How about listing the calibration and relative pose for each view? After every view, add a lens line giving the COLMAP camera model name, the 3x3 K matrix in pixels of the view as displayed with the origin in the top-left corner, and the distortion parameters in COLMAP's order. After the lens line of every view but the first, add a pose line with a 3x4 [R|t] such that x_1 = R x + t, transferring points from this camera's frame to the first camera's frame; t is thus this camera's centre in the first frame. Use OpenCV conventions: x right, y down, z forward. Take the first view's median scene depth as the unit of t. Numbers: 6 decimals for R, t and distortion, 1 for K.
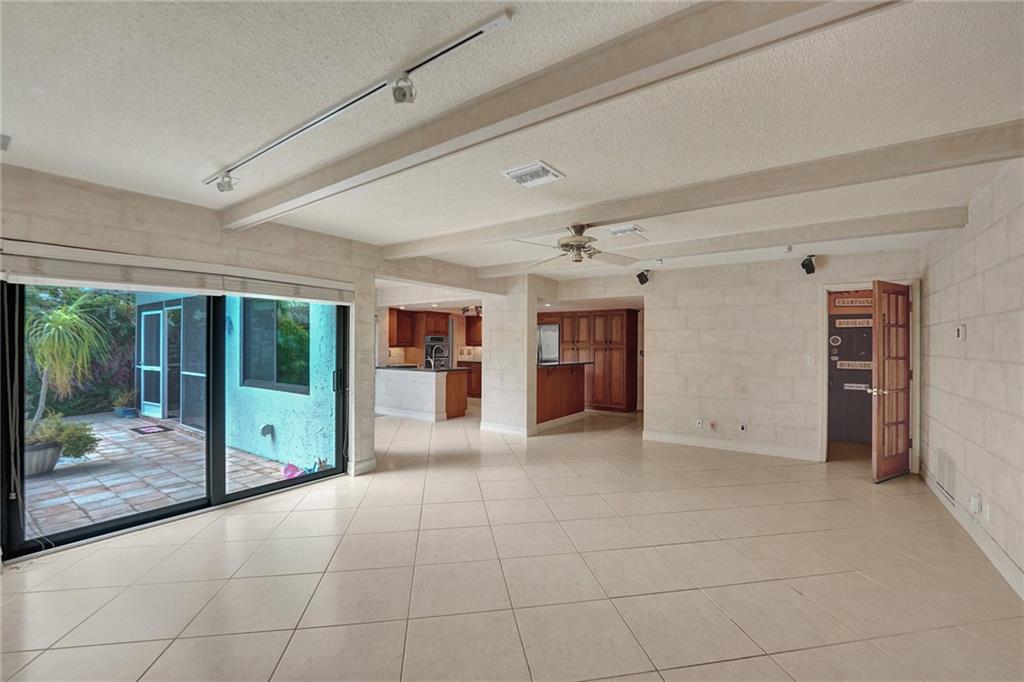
lens RADIAL K [[428.2, 0, 511.7], [0, 428.2, 343.7], [0, 0, 1]] dist [-0.023859, 0.000516]
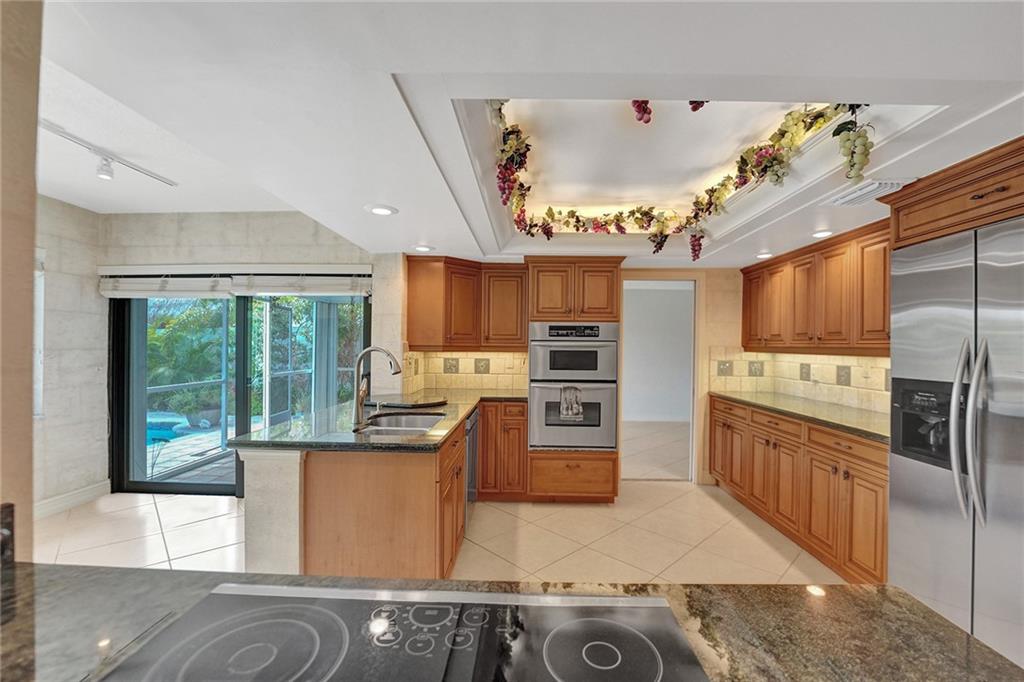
lens RADIAL K [[438.7, 0, 522.4], [0, 438.7, 344.1], [0, 0, 1]] dist [-0.027722, 0.000151]
pose [[0.569939, -0.003417, -0.821680, 0.154665], [-0.005422, 0.999954, -0.007919, 0.005373], [0.821669, 0.008968, 0.569894, 1.104505]]
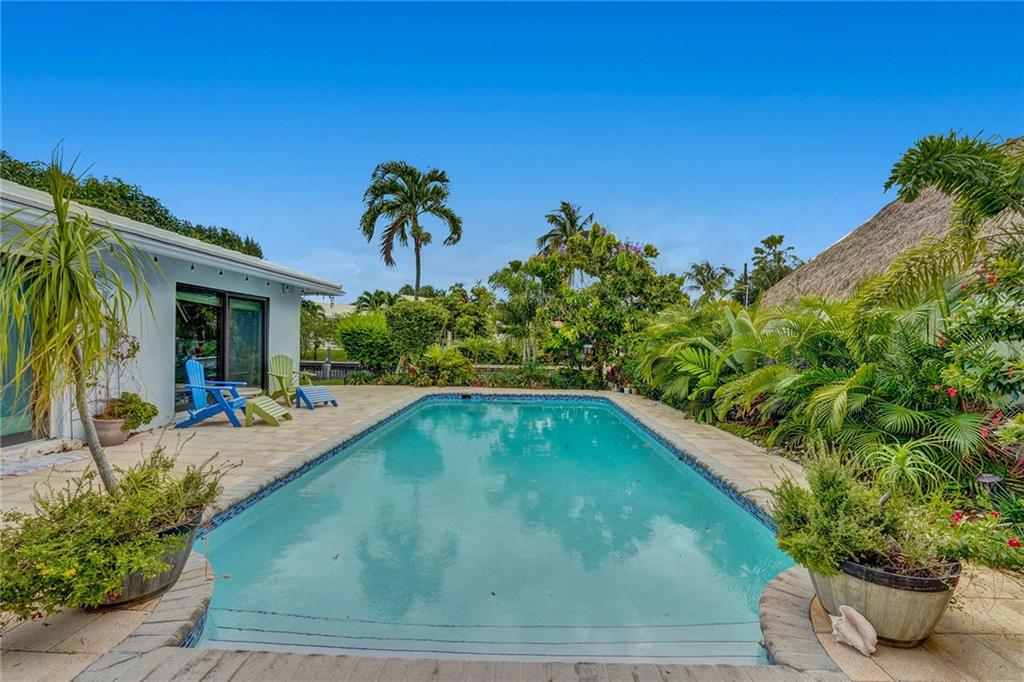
lens RADIAL K [[429.0, 0, 513.7], [0, 429.0, 336.3], [0, 0, 1]] dist [-0.023266, 0.000127]
pose [[-0.824527, -0.022636, -0.565369, -0.912618], [-0.021604, 0.999730, -0.008519, 0.020250], [0.565410, 0.005190, -0.824794, 1.170428]]
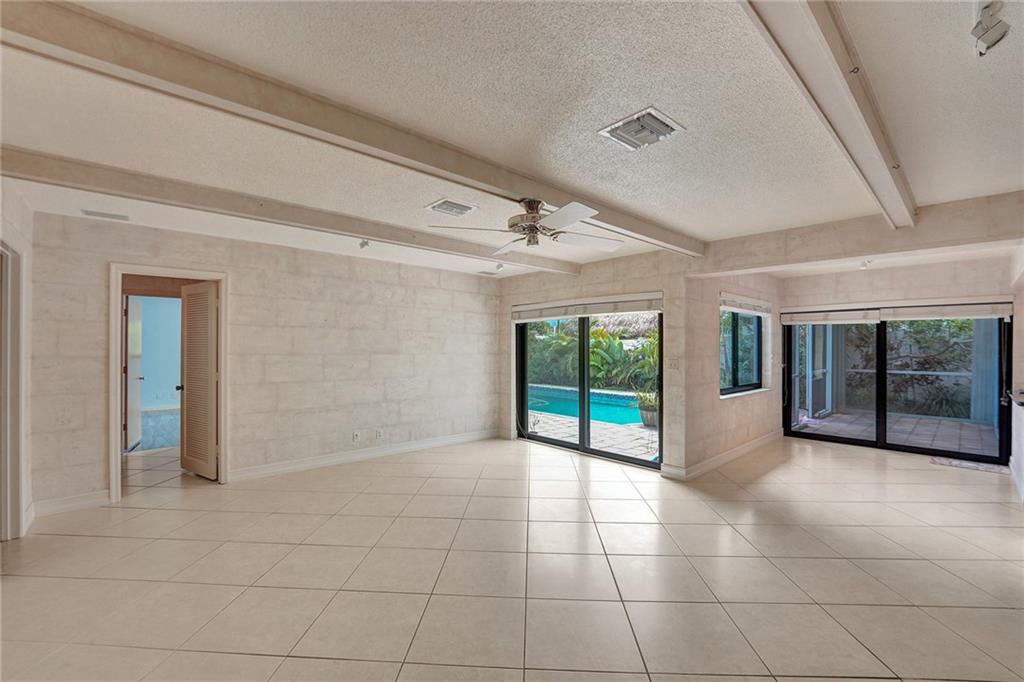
lens RADIAL K [[428.2, 0, 511.7], [0, 428.2, 343.7], [0, 0, 1]] dist [-0.023859, 0.000516]
pose [[-0.207778, -0.012042, -0.978102, 0.476564], [-0.004875, 0.999925, -0.011274, 0.000566], [0.978164, 0.002426, -0.207821, 0.568444]]
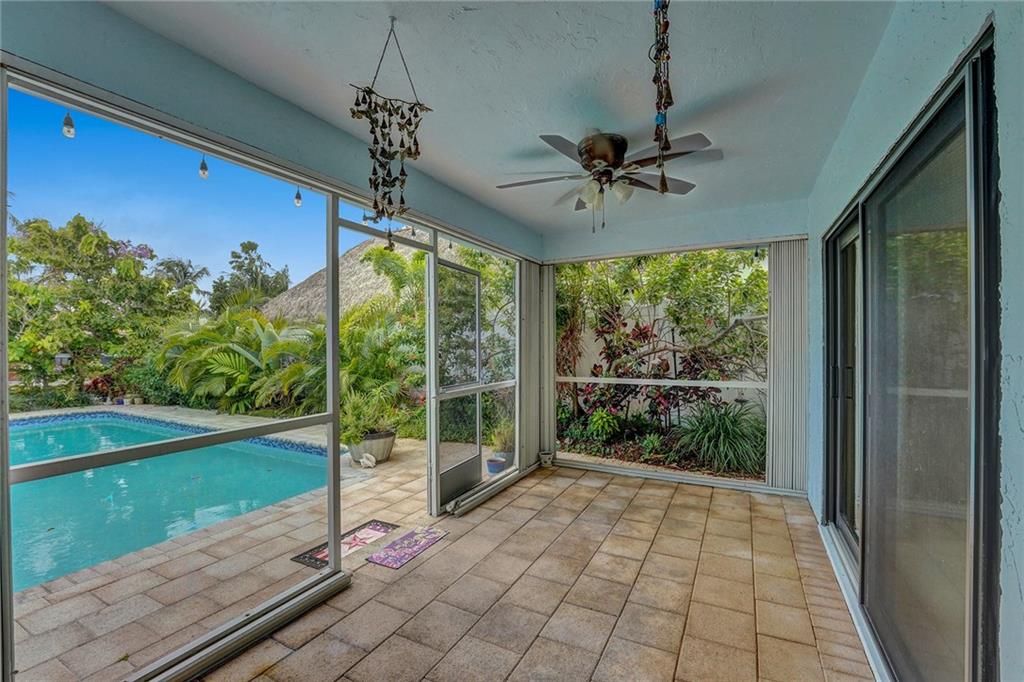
lens RADIAL K [[438.7, 0, 522.4], [0, 438.7, 344.1], [0, 0, 1]] dist [-0.027722, 0.000151]
pose [[0.159868, -0.002925, -0.987134, -0.471189], [0.006637, 0.999976, -0.001888, 0.012109], [0.987116, -0.006250, 0.159884, 1.213410]]
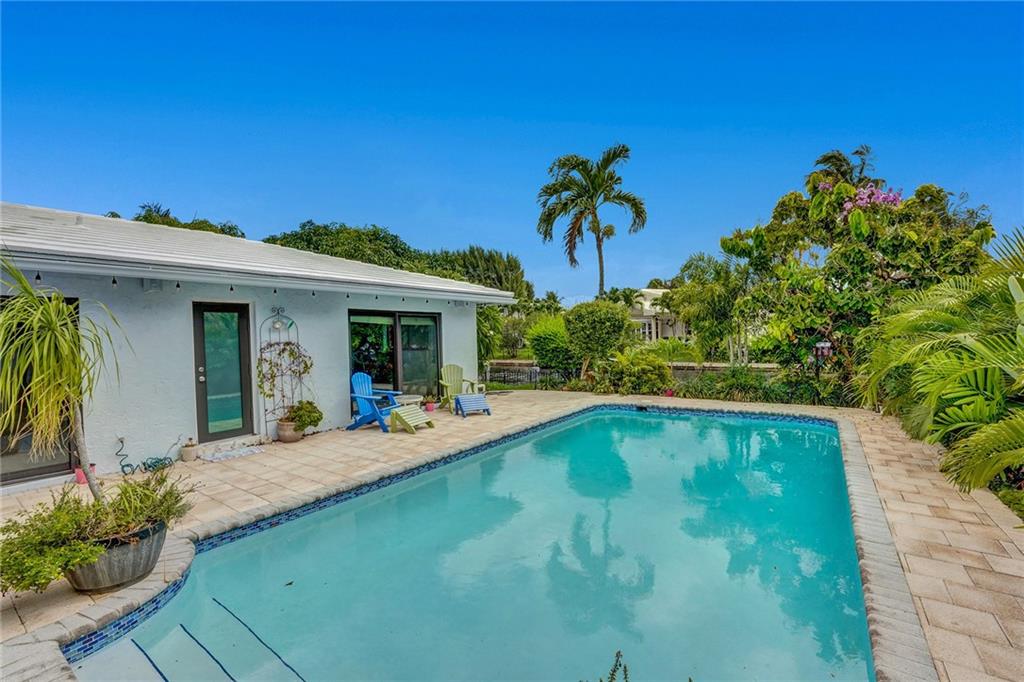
lens RADIAL K [[438.7, 0, 522.4], [0, 438.7, 344.1], [0, 0, 1]] dist [-0.027722, 0.000151]
pose [[-0.999608, 0.022722, -0.016360, -1.254264], [0.022374, 0.999526, 0.021145, -0.009323], [0.016833, 0.020771, -0.999643, 1.152633]]
